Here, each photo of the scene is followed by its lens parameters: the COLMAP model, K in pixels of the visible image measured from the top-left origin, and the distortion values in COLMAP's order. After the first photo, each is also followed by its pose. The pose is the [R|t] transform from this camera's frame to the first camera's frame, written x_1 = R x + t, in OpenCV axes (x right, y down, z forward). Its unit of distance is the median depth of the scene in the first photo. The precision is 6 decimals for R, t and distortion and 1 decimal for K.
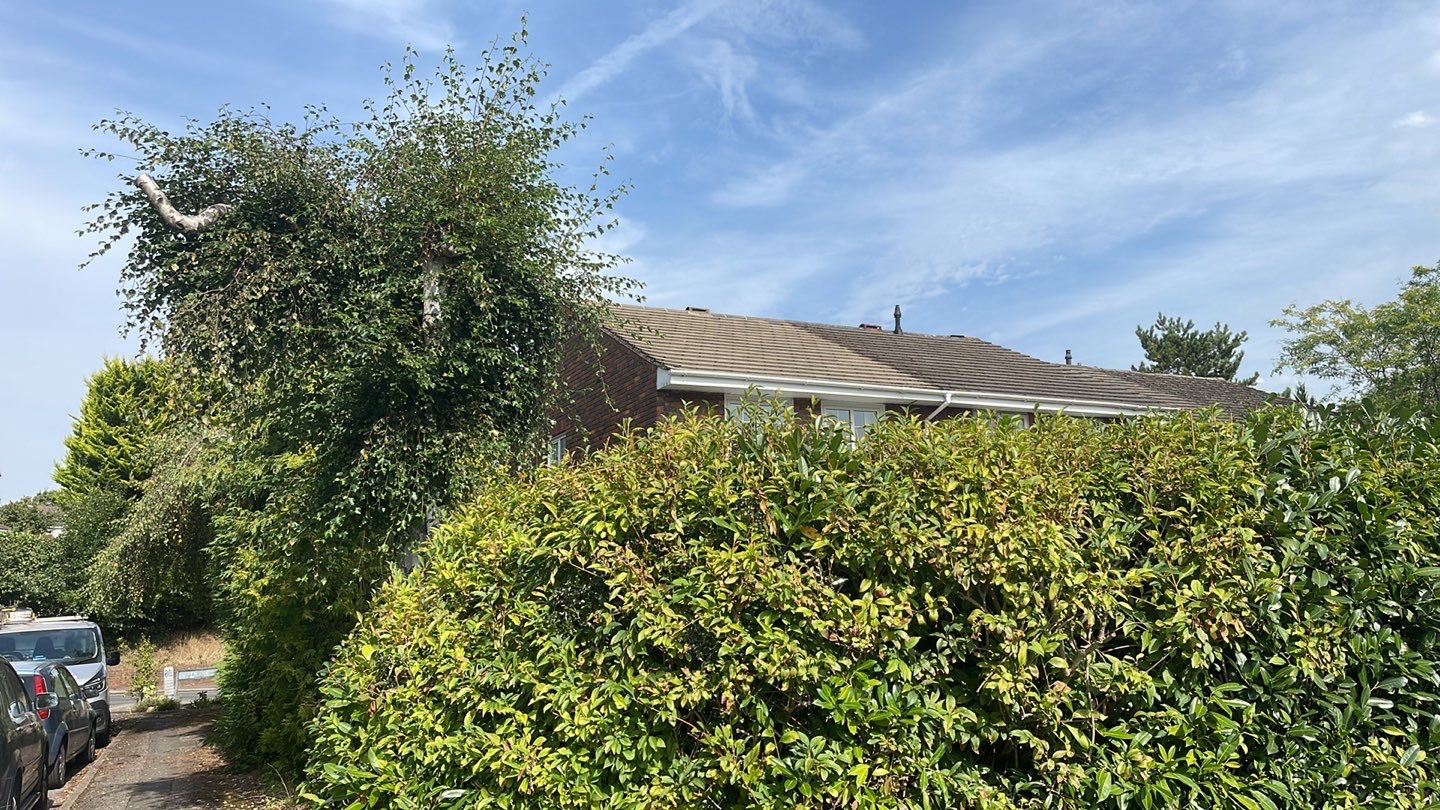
lens RADIAL K [[1067.1, 0, 720.0], [0, 1067.1, 405.0], [0, 0, 1]] dist [0.066176, -0.053413]
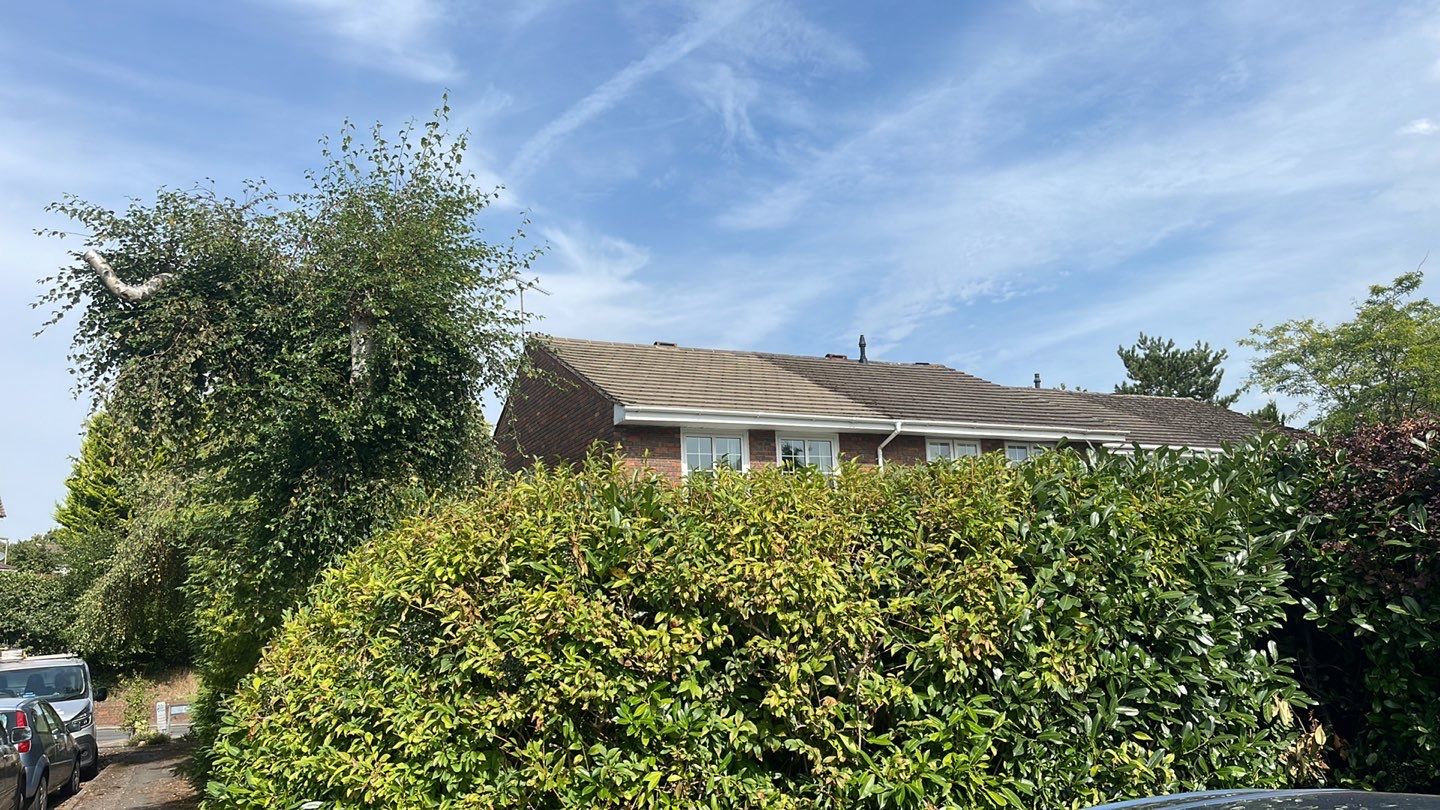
lens RADIAL K [[1073.2, 0, 714.9], [0, 1073.2, 406.2], [0, 0, 1]] dist [0.079090, -0.080392]
pose [[0.999690, -0.021105, -0.013175, 0.111073], [0.020830, 0.999569, -0.020671, -0.019028], [0.013605, 0.020390, 0.999700, -0.093442]]
